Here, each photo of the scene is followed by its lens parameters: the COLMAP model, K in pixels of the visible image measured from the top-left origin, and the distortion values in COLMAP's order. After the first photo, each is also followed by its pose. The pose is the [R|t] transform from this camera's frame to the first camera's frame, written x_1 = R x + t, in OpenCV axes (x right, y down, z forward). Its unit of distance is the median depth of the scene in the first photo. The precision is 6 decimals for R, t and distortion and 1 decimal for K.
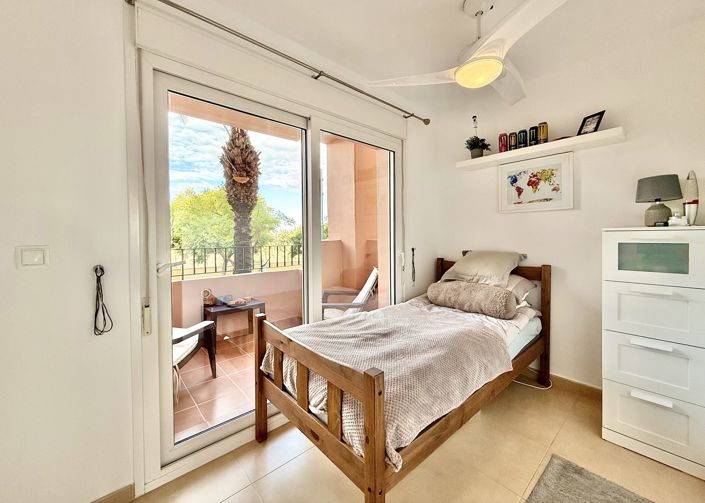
lens RADIAL K [[283.0, 0, 348.8], [0, 283.0, 238.8], [0, 0, 1]] dist [0.002460, -0.000344]
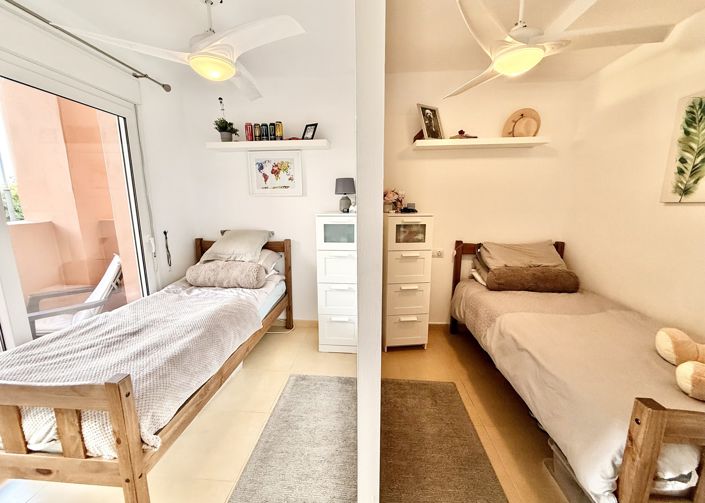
lens RADIAL K [[283.0, 0, 351.9], [0, 283.0, 252.0], [0, 0, 1]] dist [0.002460, -0.000344]
pose [[0.712876, -0.118123, 0.691270, 0.015468], [0.004797, 0.986511, 0.163626, -0.055287], [-0.701273, -0.113329, 0.703827, -0.100378]]
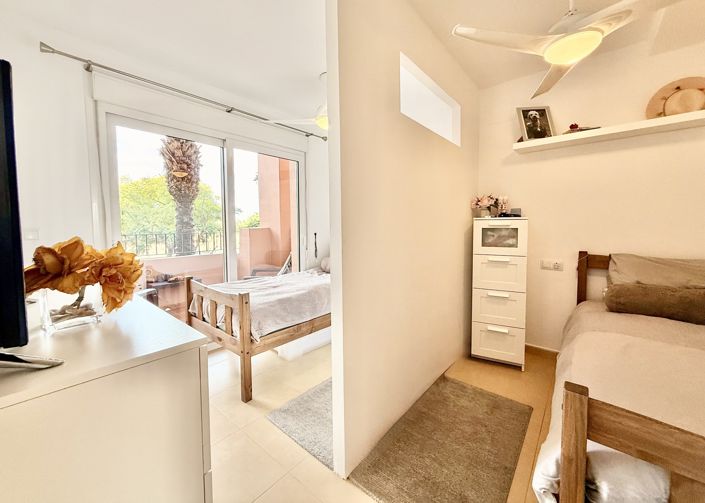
lens RADIAL K [[283.0, 0, 348.5], [0, 283.0, 239.1], [0, 0, 1]] dist [0.002460, -0.000344]
pose [[0.988767, -0.006481, 0.149325, 0.206393], [0.000738, 0.999259, 0.038480, 0.011751], [-0.149463, -0.037938, 0.988039, -0.407374]]
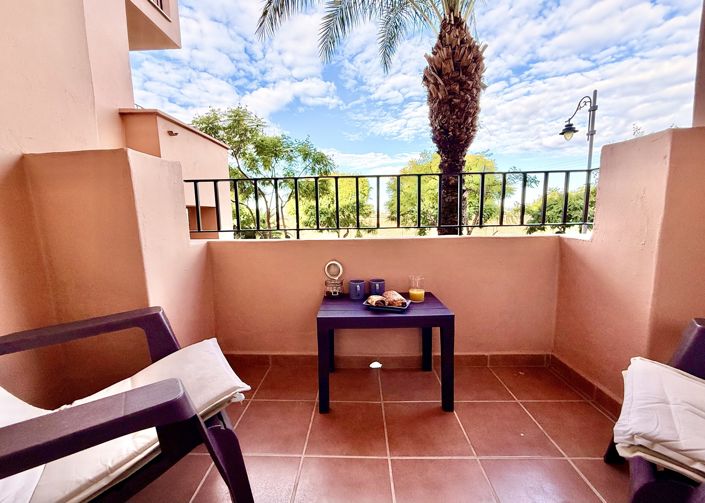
lens RADIAL K [[283.0, 0, 350.9], [0, 283.0, 250.8], [0, 0, 1]] dist [0.002460, -0.000344]
pose [[0.728981, 0.080091, -0.679832, -0.212768], [0.005260, 0.992447, 0.122560, 0.137073], [0.684514, -0.092920, 0.723054, 0.904632]]
